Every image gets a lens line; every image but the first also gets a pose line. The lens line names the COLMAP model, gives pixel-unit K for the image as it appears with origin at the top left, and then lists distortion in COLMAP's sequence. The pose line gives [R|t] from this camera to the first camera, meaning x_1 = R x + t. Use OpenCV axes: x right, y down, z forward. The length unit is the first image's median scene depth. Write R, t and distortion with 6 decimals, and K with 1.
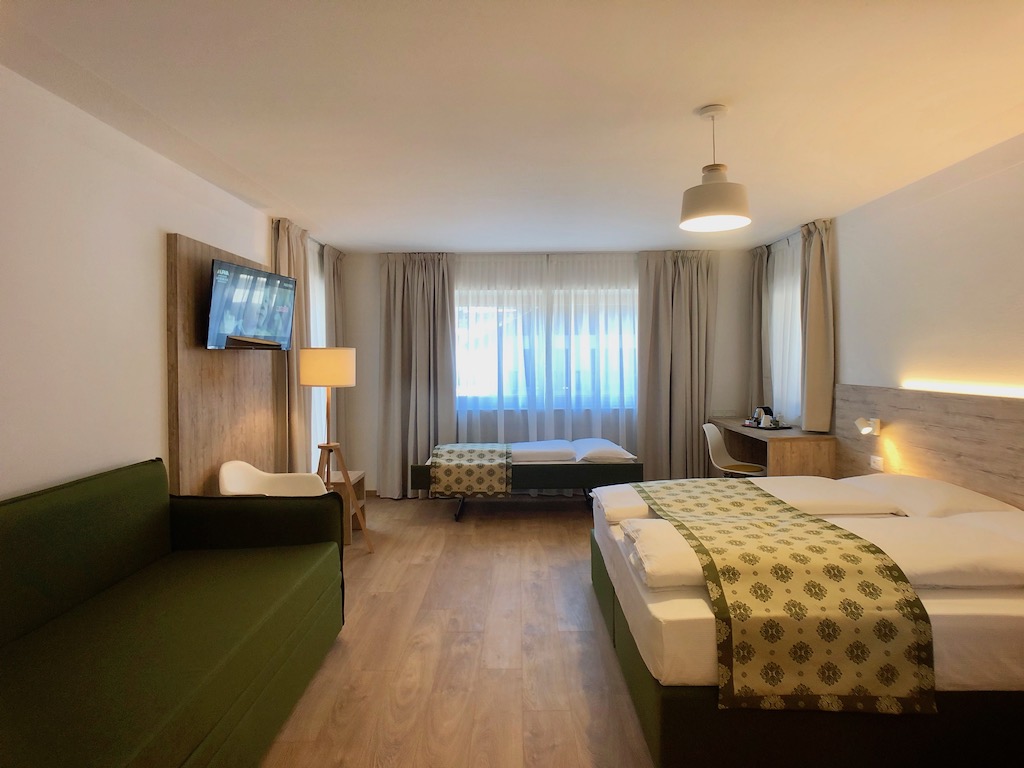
lens RADIAL K [[580.7, 0, 521.1], [0, 580.7, 371.4], [0, 0, 1]] dist [-0.025784, 0.002277]
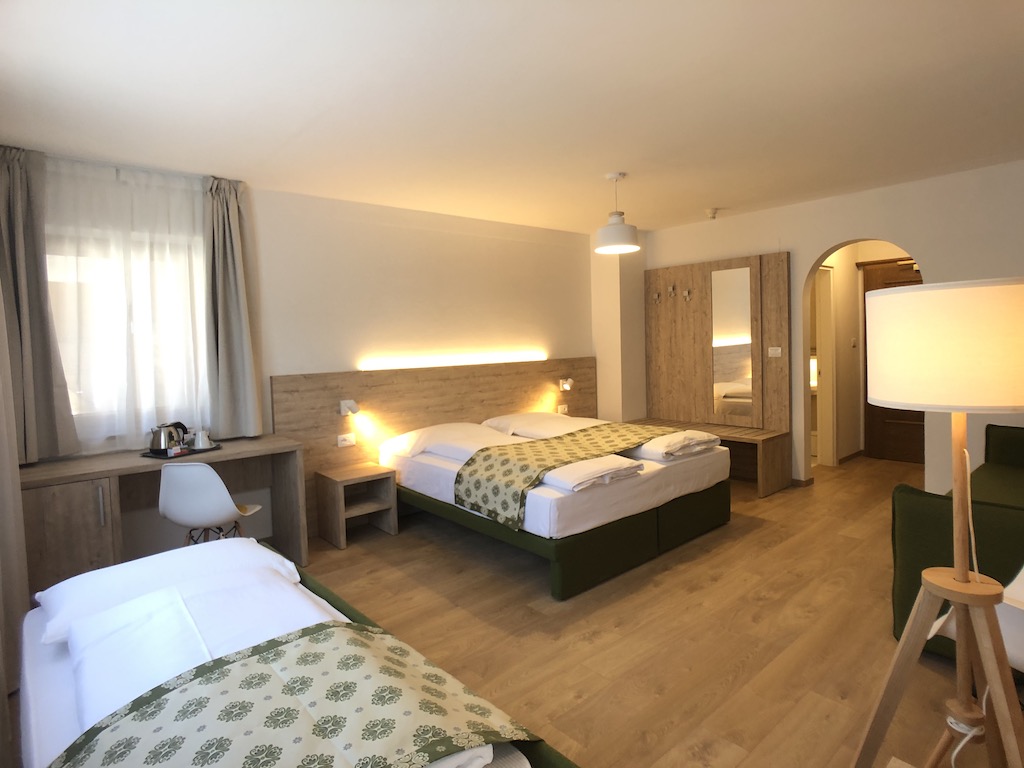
lens RADIAL K [[565.0, 0, 521.7], [0, 565.0, 361.4], [0, 0, 1]] dist [-0.000547, -0.000146]
pose [[-0.660790, -0.009569, 0.750510, -0.367918], [0.042316, 0.997853, 0.049980, -0.028678], [-0.749377, 0.064785, -0.658967, 1.253273]]
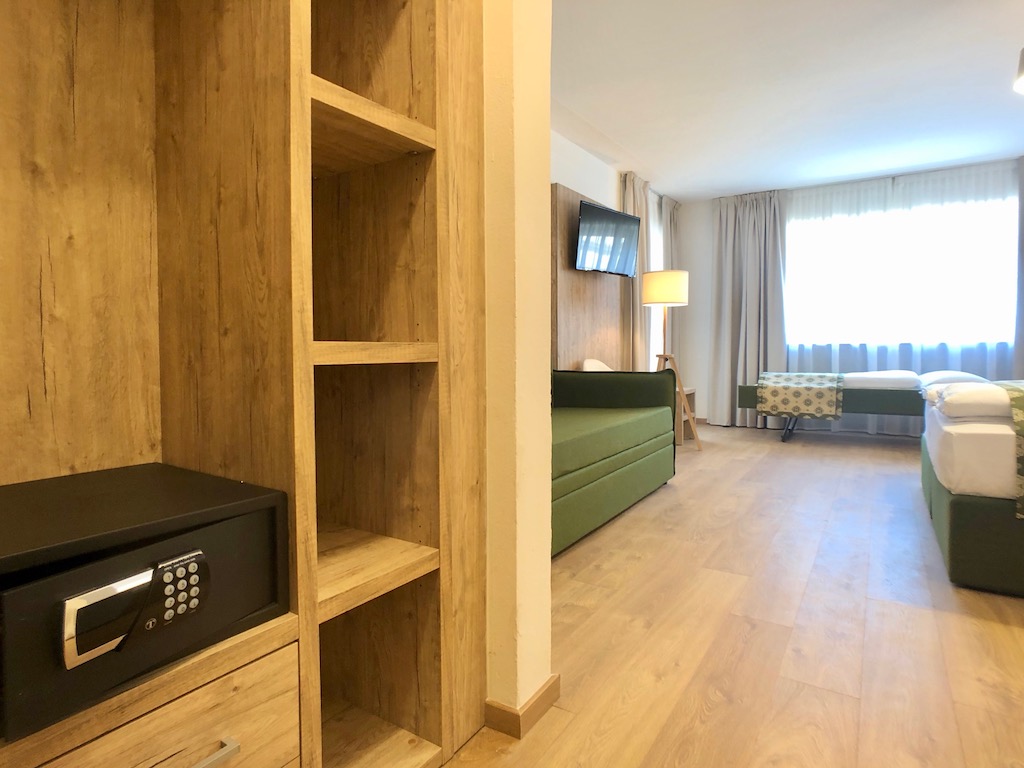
lens RADIAL K [[580.7, 0, 521.1], [0, 580.7, 371.4], [0, 0, 1]] dist [-0.025784, 0.002277]
pose [[0.845031, 0.019635, -0.534357, 0.048592], [-0.003169, 0.999492, 0.031714, 0.109099], [0.534708, -0.025106, 0.844664, -0.146012]]
